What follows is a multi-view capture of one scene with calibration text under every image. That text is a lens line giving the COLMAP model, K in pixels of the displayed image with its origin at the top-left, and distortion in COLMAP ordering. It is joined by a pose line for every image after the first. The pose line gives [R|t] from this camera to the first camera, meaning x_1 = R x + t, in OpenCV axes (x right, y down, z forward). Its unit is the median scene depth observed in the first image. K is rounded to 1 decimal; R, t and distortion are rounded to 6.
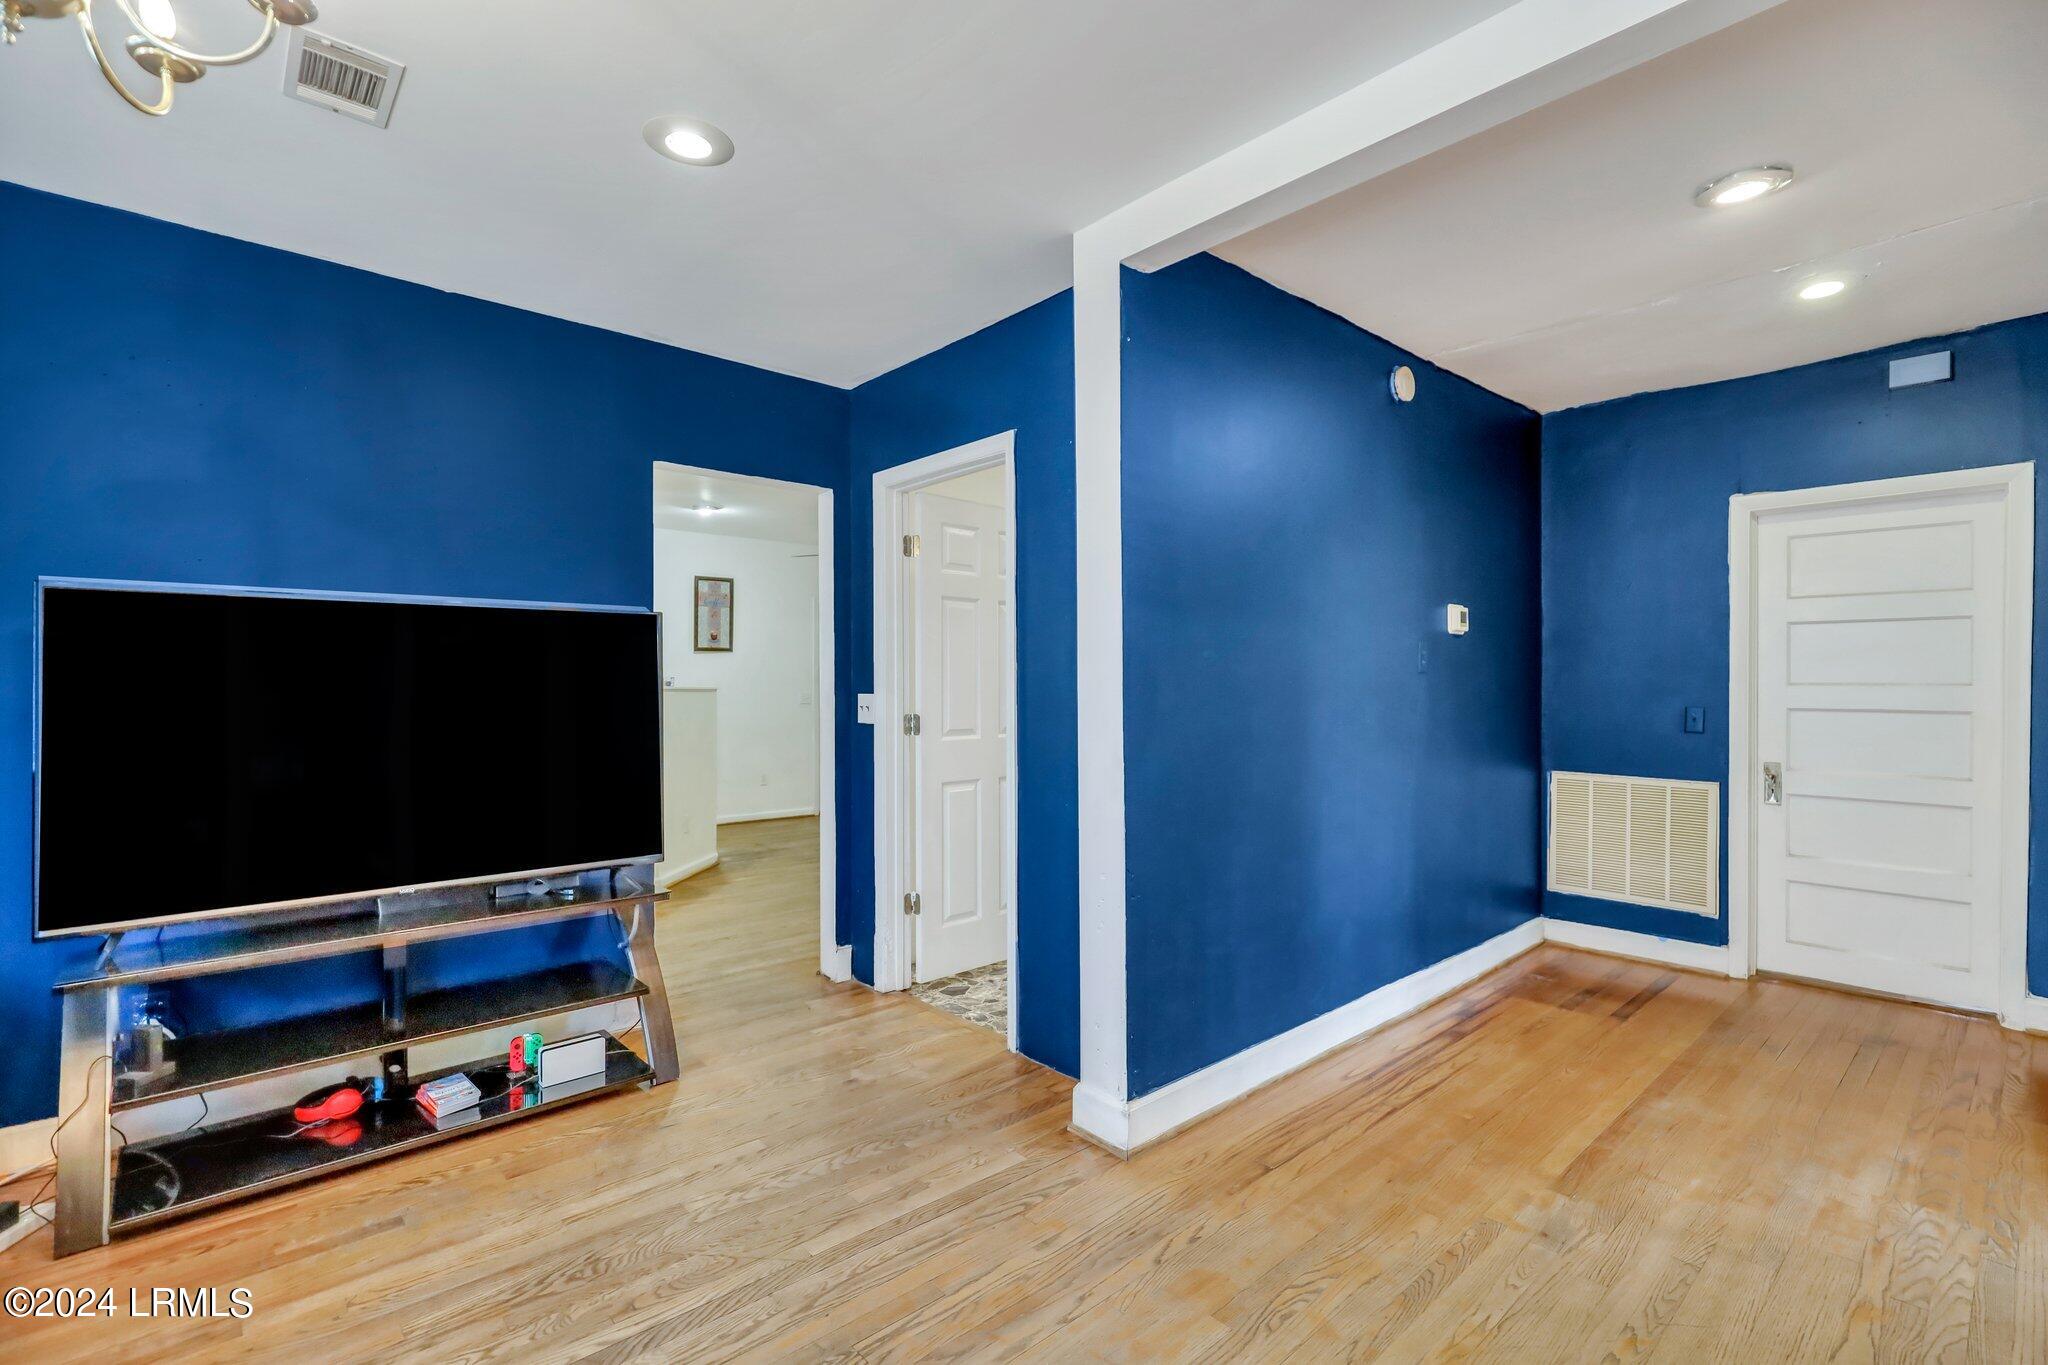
lens RADIAL K [[926.9, 0, 1026.3], [0, 926.9, 675.4], [0, 0, 1]] dist [-0.006004, 0.000763]
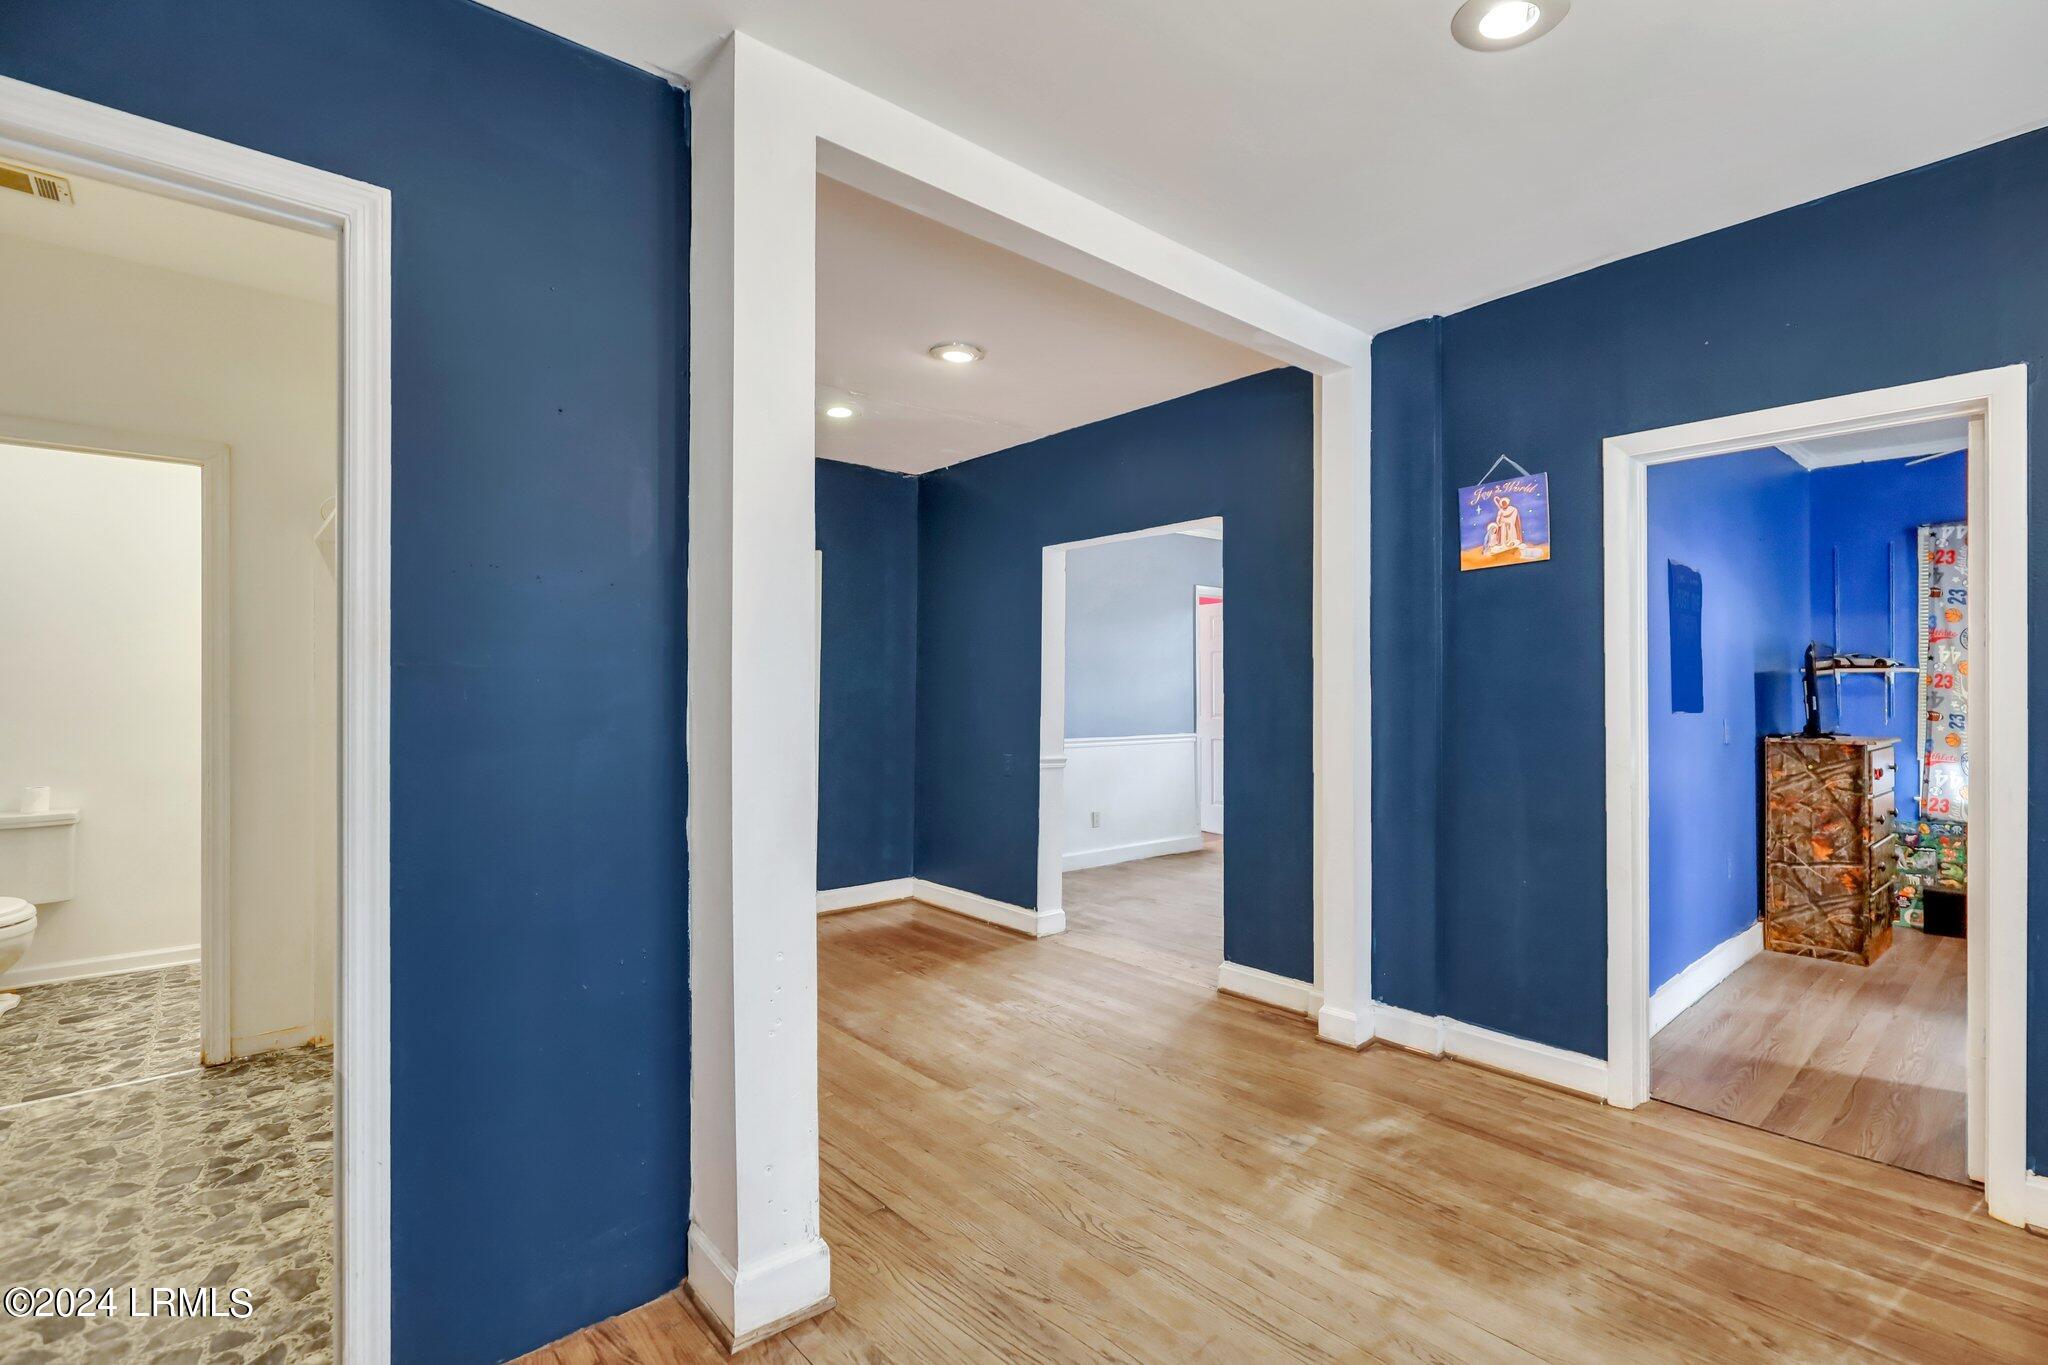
lens RADIAL K [[926.9, 0, 1010.4], [0, 926.9, 695.6], [0, 0, 1]] dist [-0.006004, 0.000763]
pose [[0.028949, 0.005036, 0.999568, -0.717455], [-0.008569, 0.999952, -0.004790, 0.015126], [-0.999544, -0.008427, 0.028991, 0.900013]]
